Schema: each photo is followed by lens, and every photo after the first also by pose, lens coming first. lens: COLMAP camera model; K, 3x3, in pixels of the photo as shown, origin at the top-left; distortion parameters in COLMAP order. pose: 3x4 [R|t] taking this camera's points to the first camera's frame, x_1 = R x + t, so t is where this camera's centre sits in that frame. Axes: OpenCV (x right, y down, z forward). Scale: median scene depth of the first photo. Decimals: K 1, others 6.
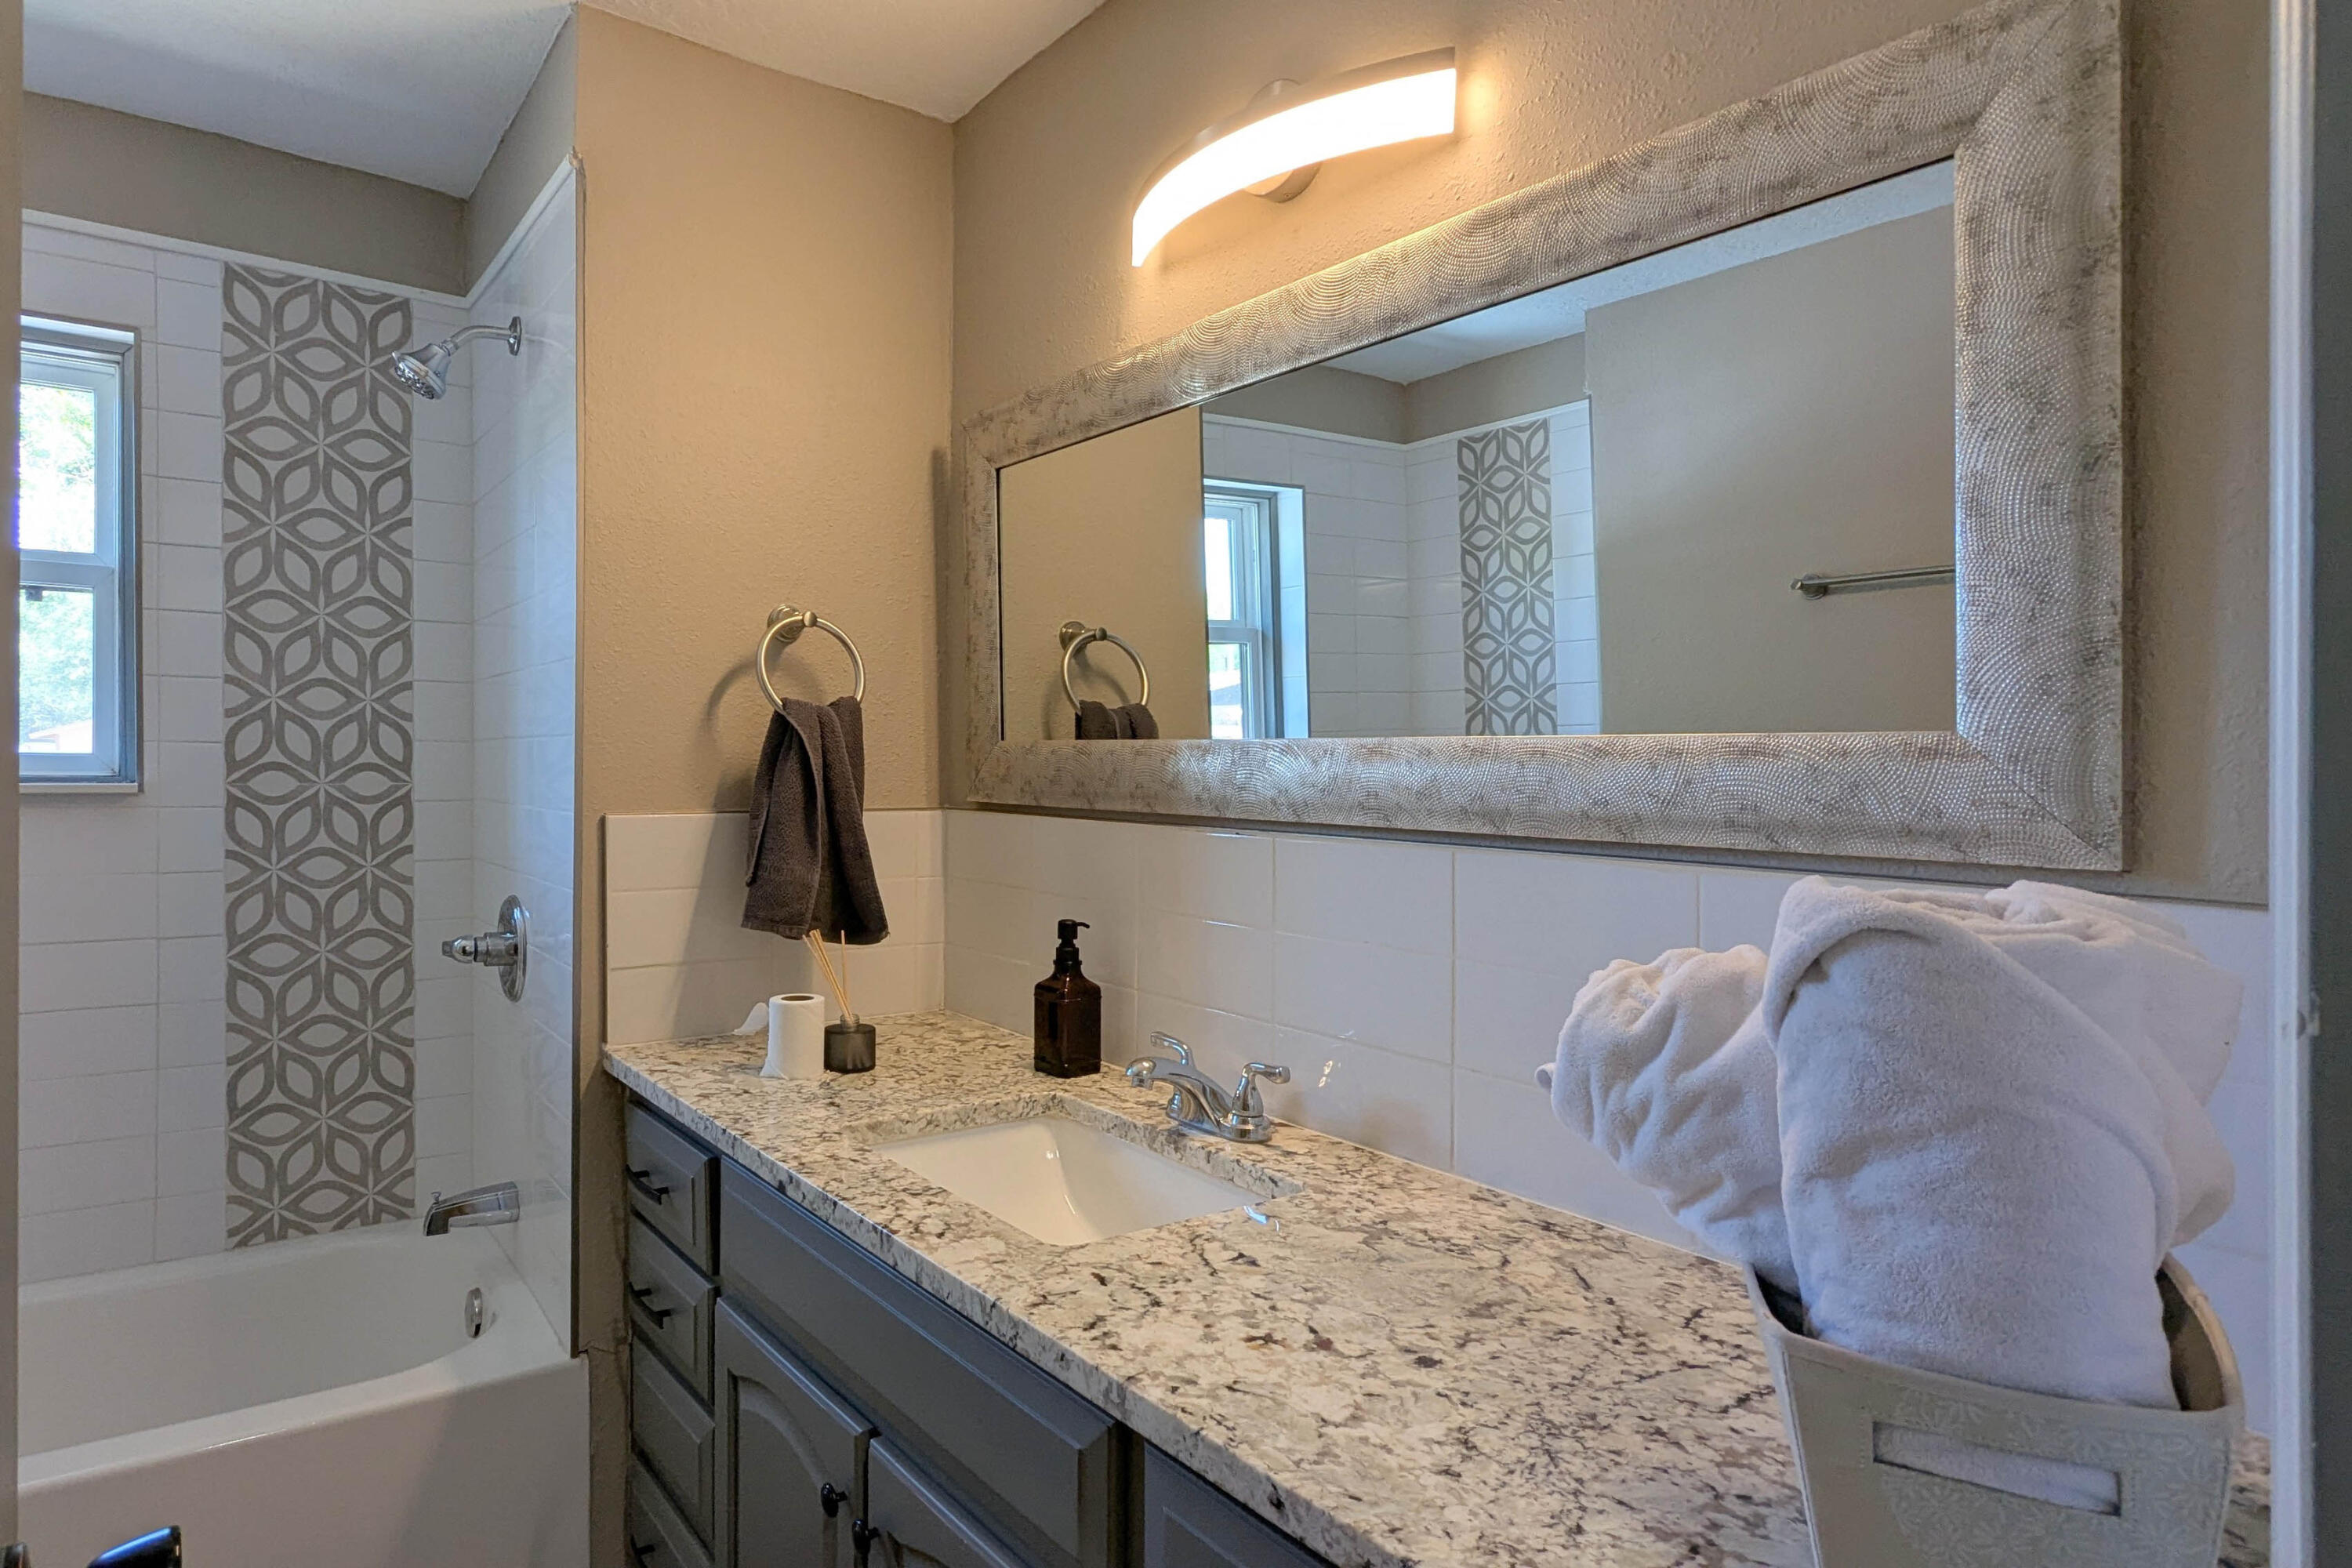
lens RADIAL K [[1285.8, 0, 1176.0], [0, 1285.8, 784.0], [0, 0, 1]] dist [-0.000079, 0.000424]
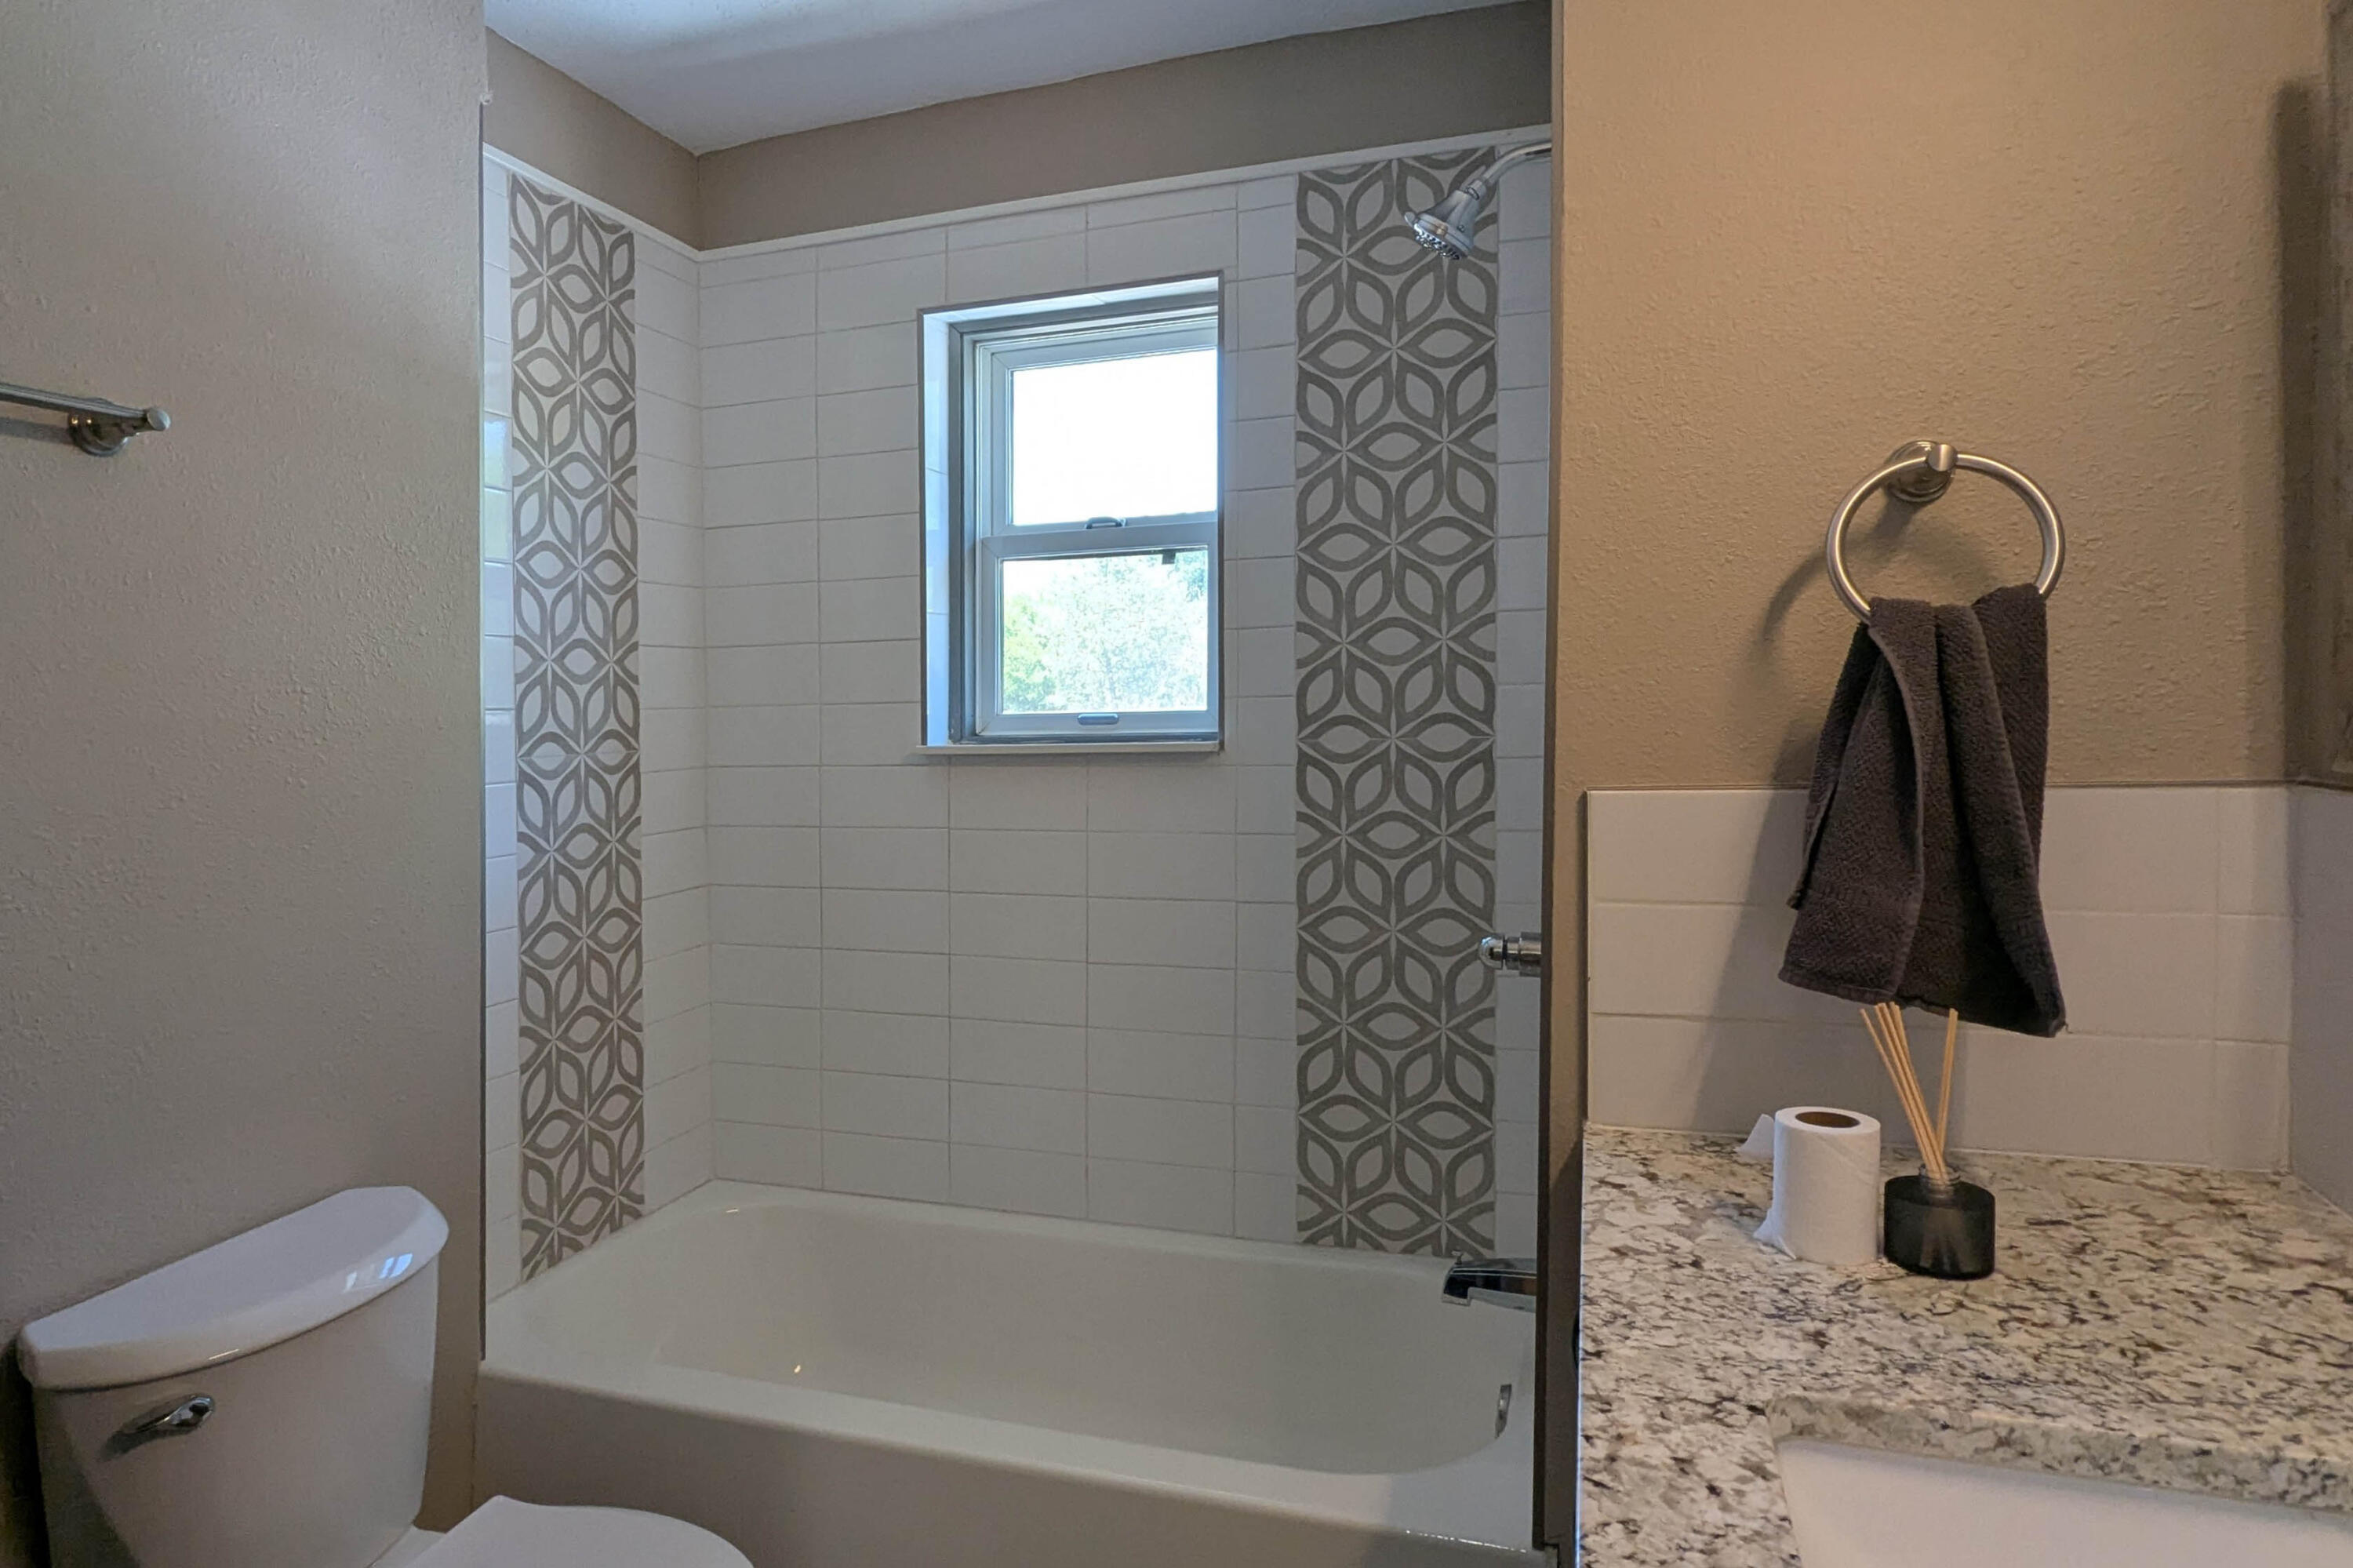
lens RADIAL K [[1442.4, 0, 1175.7], [0, 1442.4, 742.0], [0, 0, 1]] dist [0.011986, -0.002227]
pose [[0.518655, 0.006172, -0.854961, 0.100839], [0.015575, 0.999740, 0.016666, -0.017168], [0.854842, -0.021960, 0.518424, 0.378334]]
